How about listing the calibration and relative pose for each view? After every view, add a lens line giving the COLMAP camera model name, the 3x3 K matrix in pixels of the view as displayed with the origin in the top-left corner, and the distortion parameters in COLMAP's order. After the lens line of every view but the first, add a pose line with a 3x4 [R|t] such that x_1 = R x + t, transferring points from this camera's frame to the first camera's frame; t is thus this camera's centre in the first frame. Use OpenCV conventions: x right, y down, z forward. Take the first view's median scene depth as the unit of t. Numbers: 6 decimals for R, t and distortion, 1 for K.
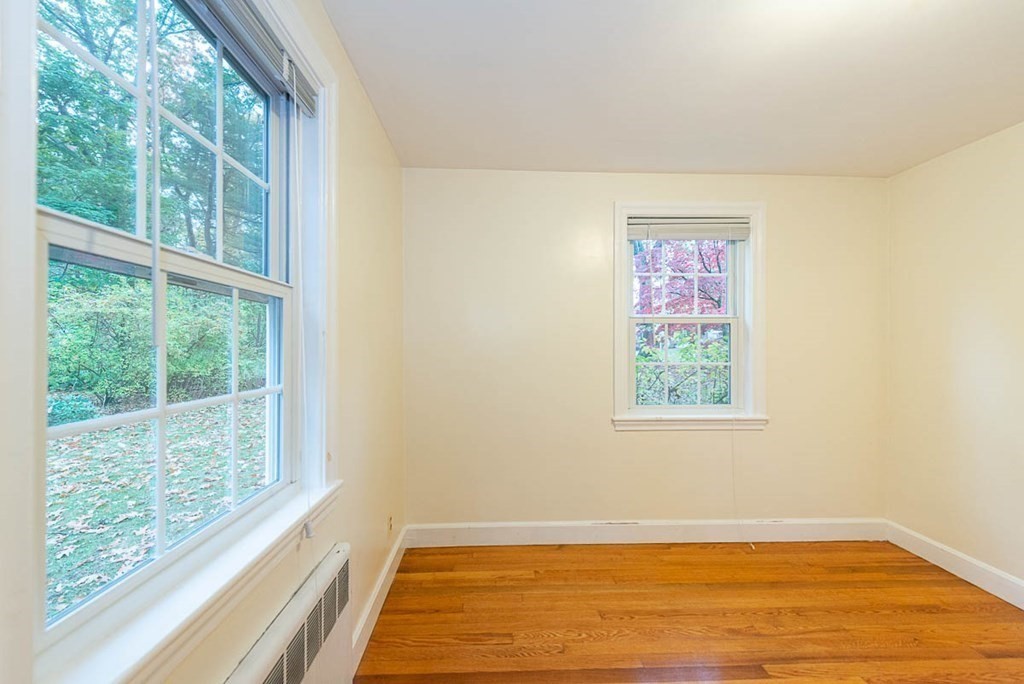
lens RADIAL K [[398.9, 0, 508.2], [0, 398.9, 344.9], [0, 0, 1]] dist [0.007541, -0.002911]
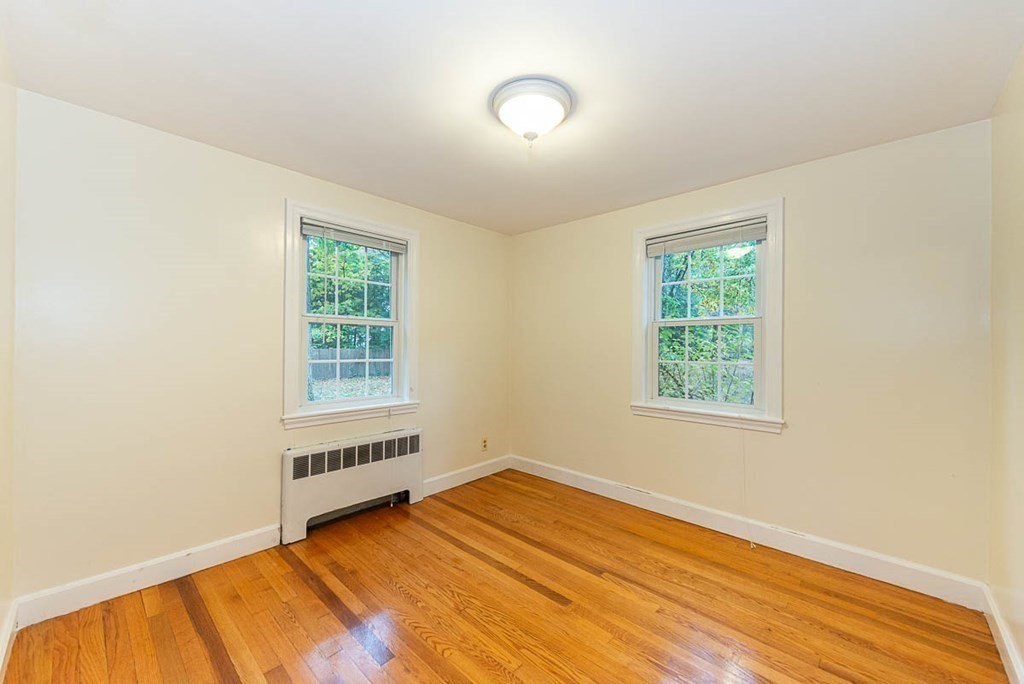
lens RADIAL K [[398.9, 0, 507.7], [0, 398.9, 344.5], [0, 0, 1]] dist [0.007541, -0.002911]
pose [[0.698439, 0.005543, -0.715649, 0.985037], [-0.003324, 0.999984, 0.004500, -0.005306], [0.715662, -0.000764, 0.698446, -0.160054]]
